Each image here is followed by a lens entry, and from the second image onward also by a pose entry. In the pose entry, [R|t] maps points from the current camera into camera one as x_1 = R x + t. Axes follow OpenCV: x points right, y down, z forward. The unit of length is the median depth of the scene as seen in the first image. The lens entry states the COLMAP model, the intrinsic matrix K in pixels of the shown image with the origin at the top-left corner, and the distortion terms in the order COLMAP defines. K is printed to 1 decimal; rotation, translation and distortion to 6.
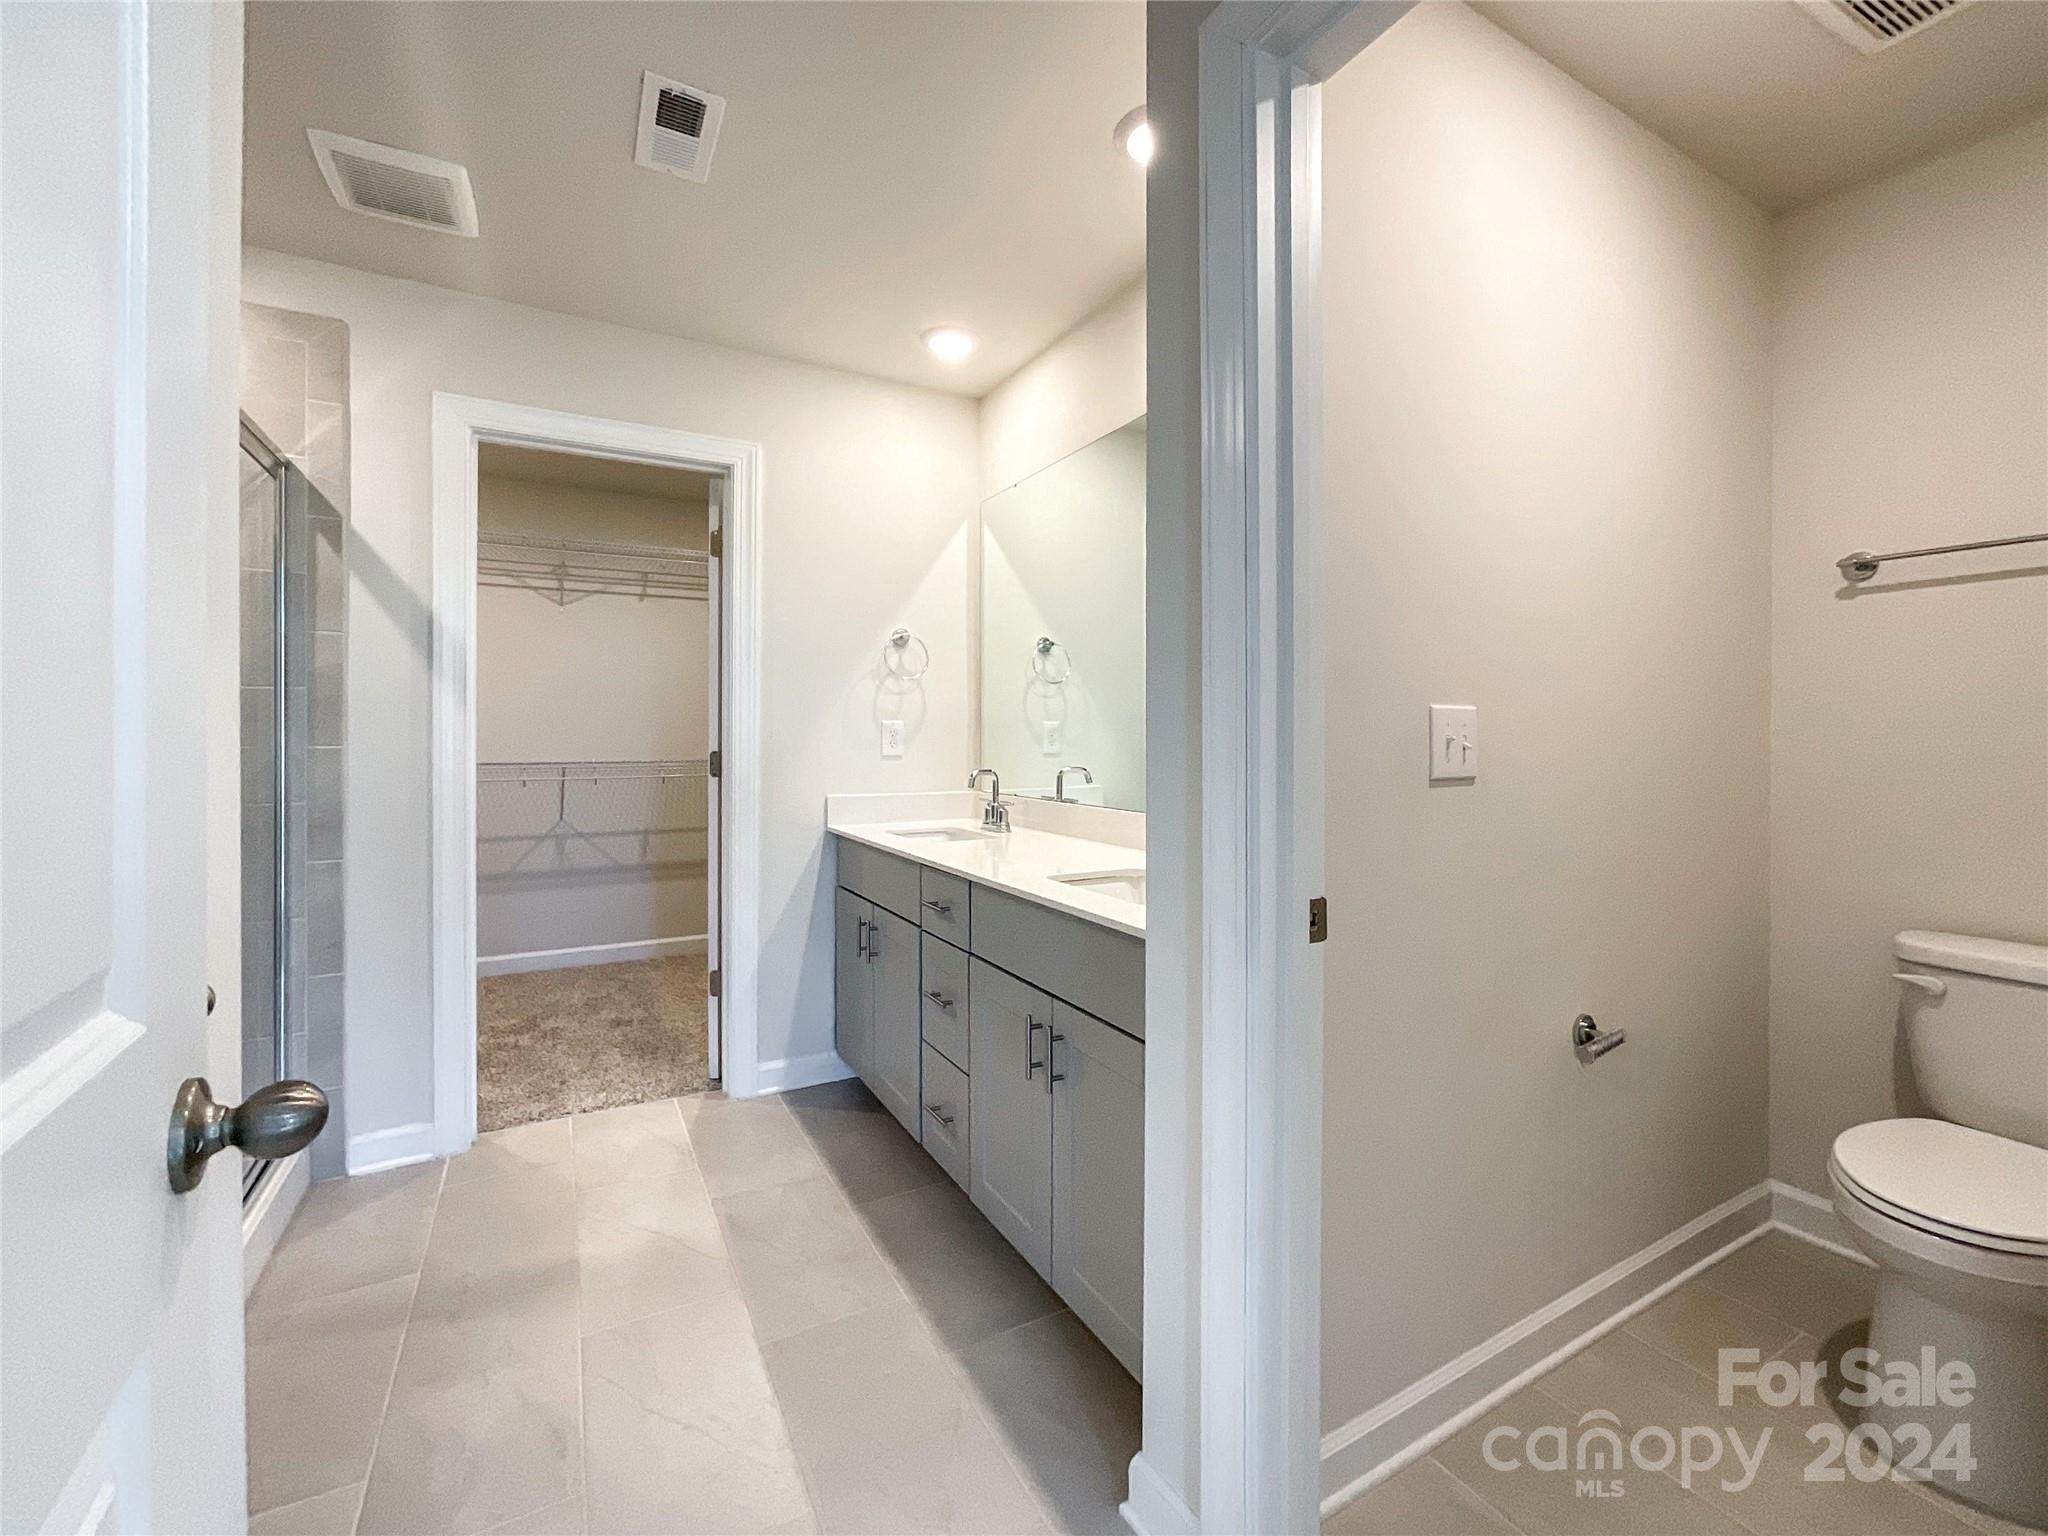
lens RADIAL K [[851.8, 0, 1028.0], [0, 851.8, 763.0], [0, 0, 1]] dist [-0.012381, 0.000489]
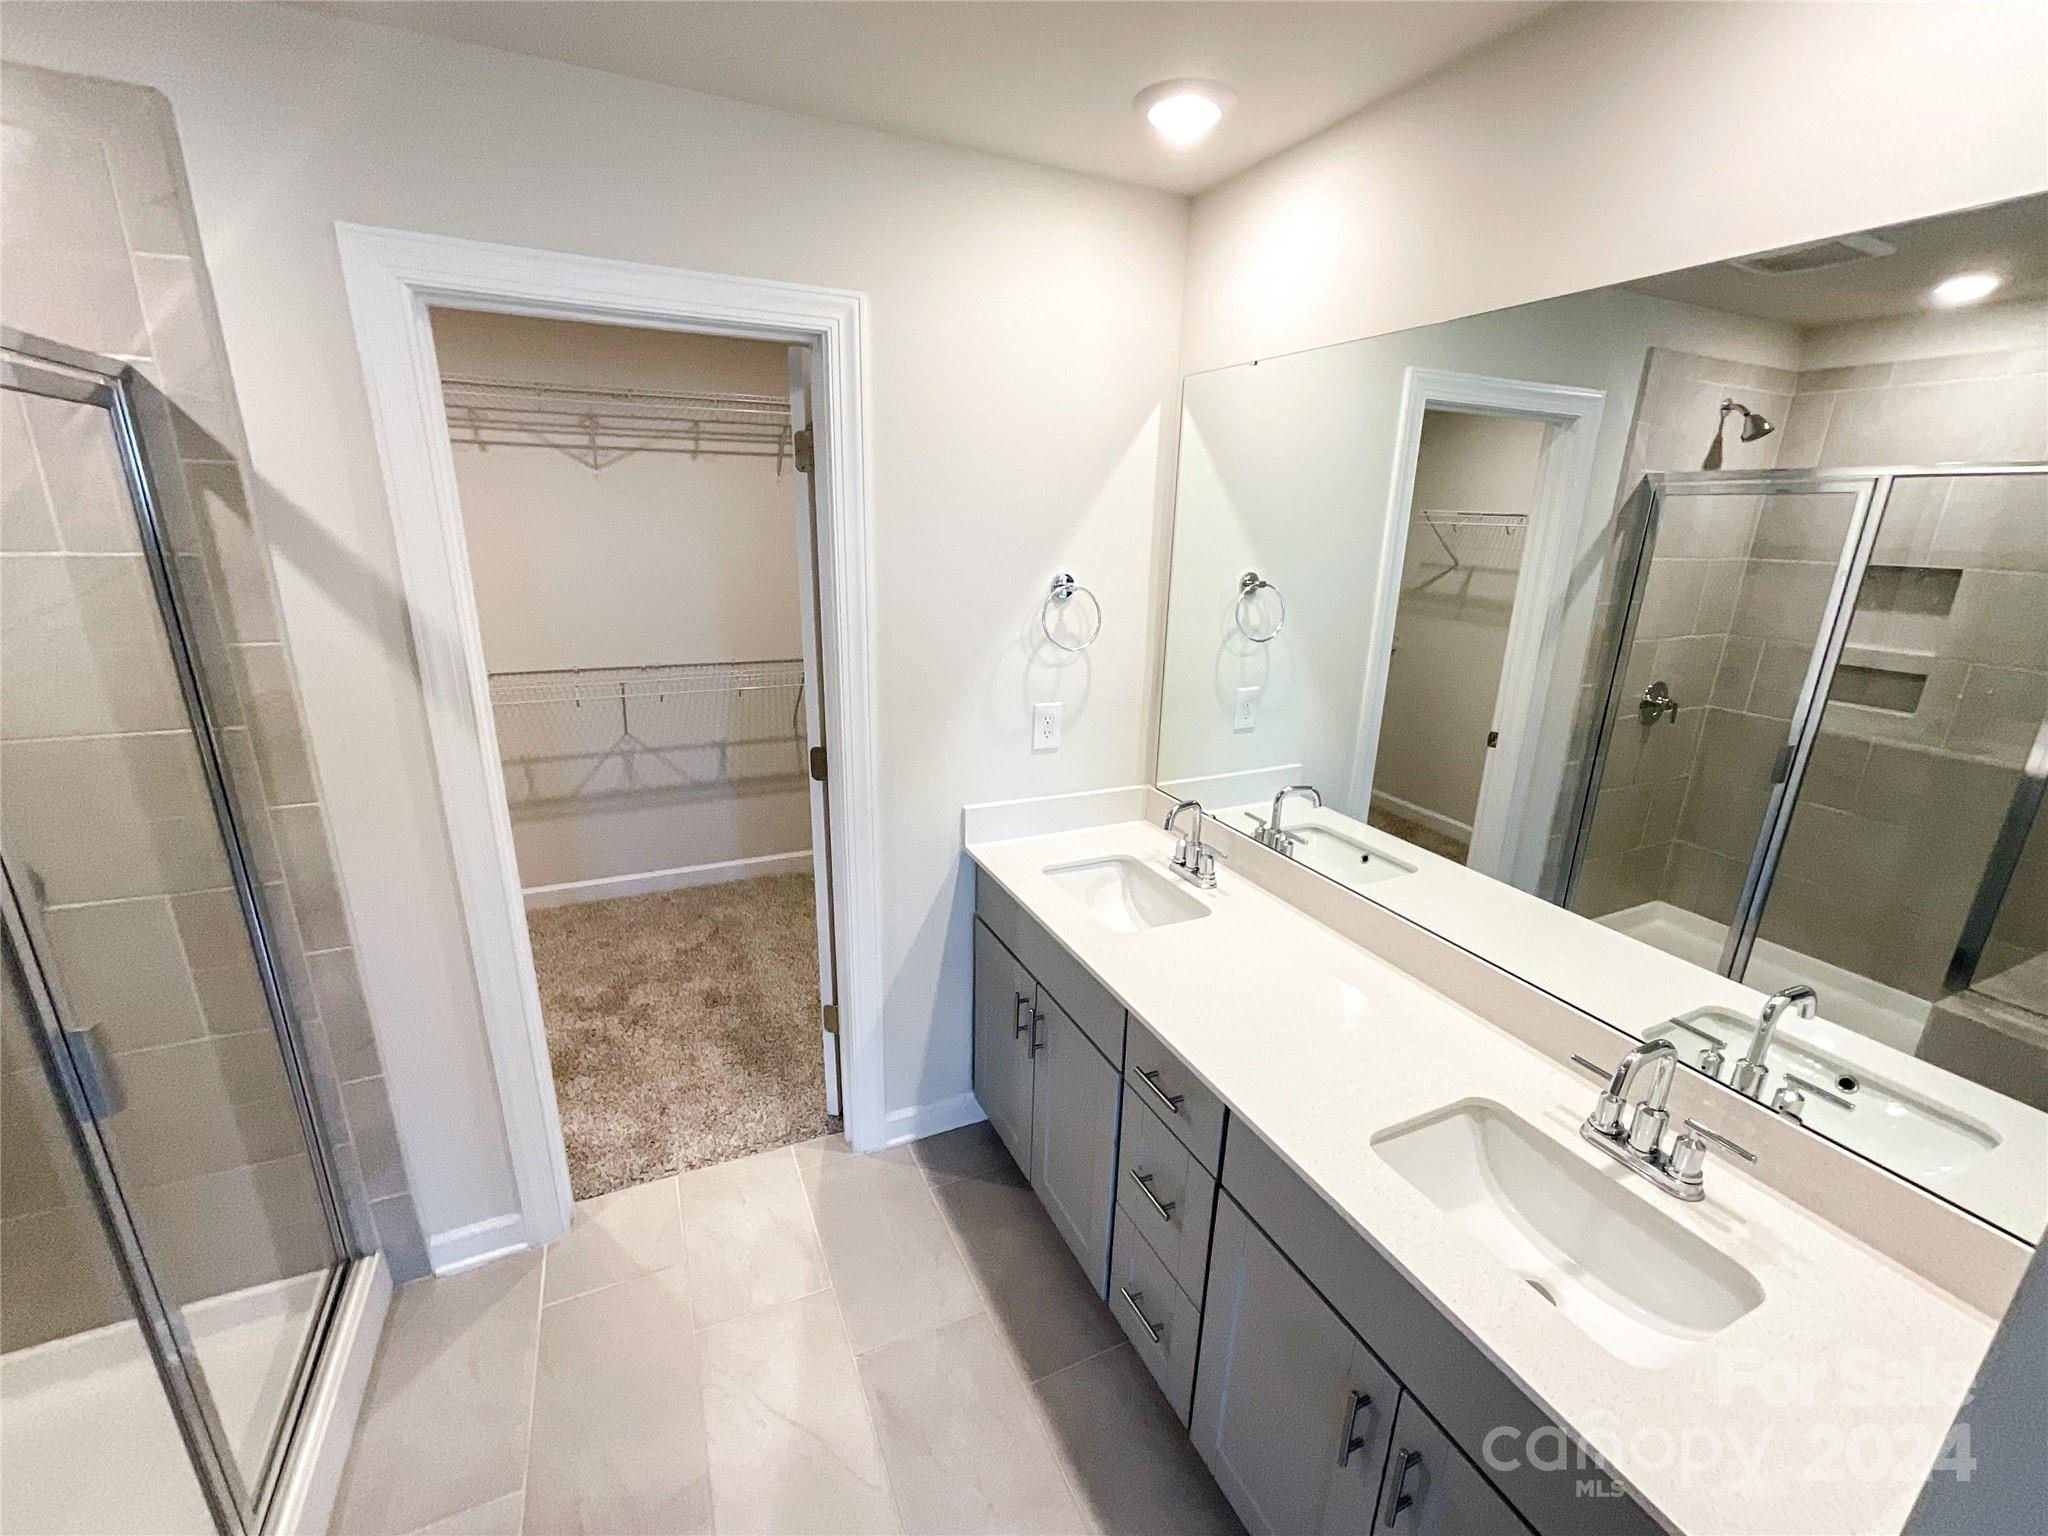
lens RADIAL K [[850.9, 0, 1037.1], [0, 850.9, 798.7], [0, 0, 1]] dist [-0.017183, 0.004551]
pose [[0.997820, 0.041447, -0.051360, -0.132689], [-0.025073, 0.957928, 0.285912, -0.188560], [0.061050, -0.284001, 0.956878, 0.280305]]
